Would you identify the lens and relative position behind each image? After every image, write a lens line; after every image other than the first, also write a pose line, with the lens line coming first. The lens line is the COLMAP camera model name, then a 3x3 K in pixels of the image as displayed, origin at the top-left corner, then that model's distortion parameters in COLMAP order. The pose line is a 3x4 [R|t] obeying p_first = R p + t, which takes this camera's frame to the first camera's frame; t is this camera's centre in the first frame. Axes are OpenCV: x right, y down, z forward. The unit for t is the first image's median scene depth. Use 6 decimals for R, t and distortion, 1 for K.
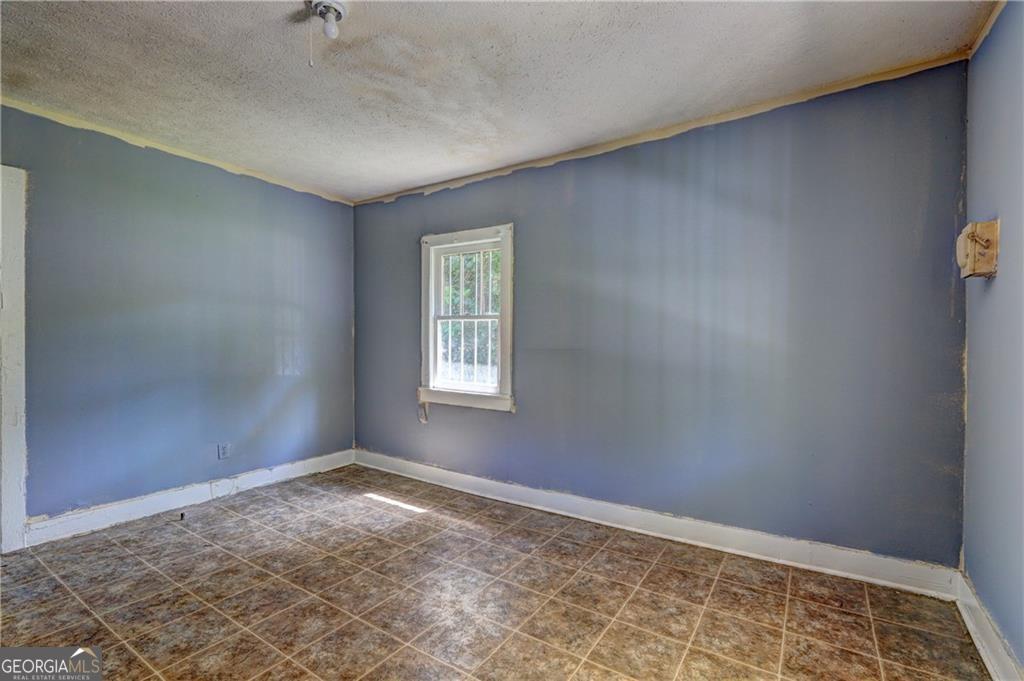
lens RADIAL K [[466.4, 0, 509.8], [0, 466.4, 348.1], [0, 0, 1]] dist [0.001897, 0.000294]
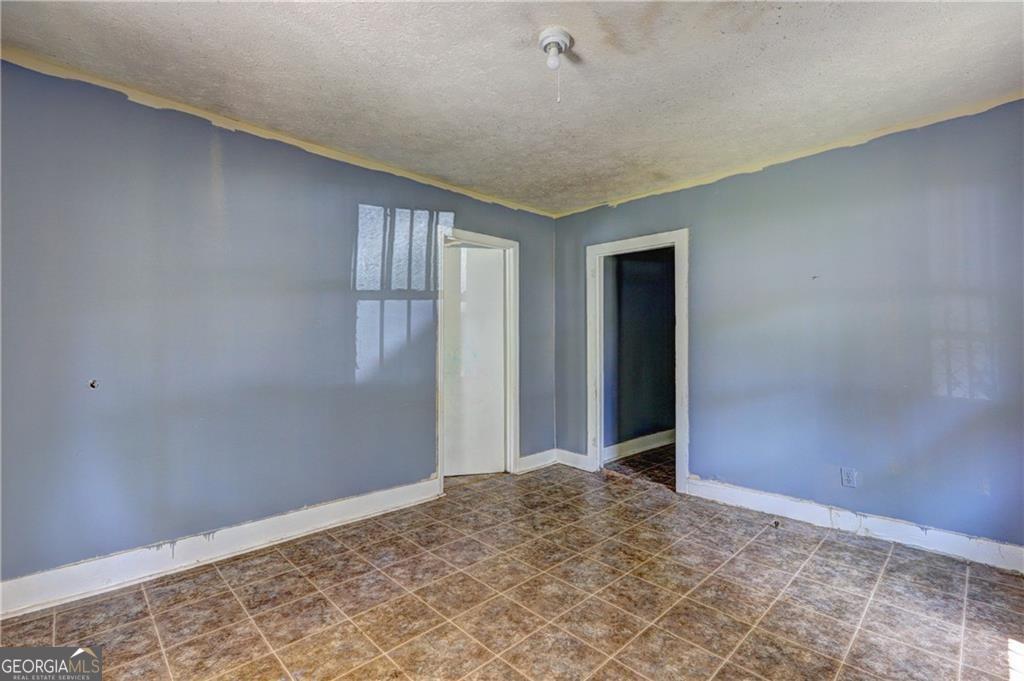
lens RADIAL K [[458.7, 0, 498.6], [0, 458.7, 338.4], [0, 0, 1]] dist [-0.002802, 0.000070]
pose [[-0.230216, -0.021751, -0.972896, 0.418453], [-0.014355, 0.999717, -0.018954, -0.006858], [0.973034, 0.009602, -0.230463, 0.711595]]
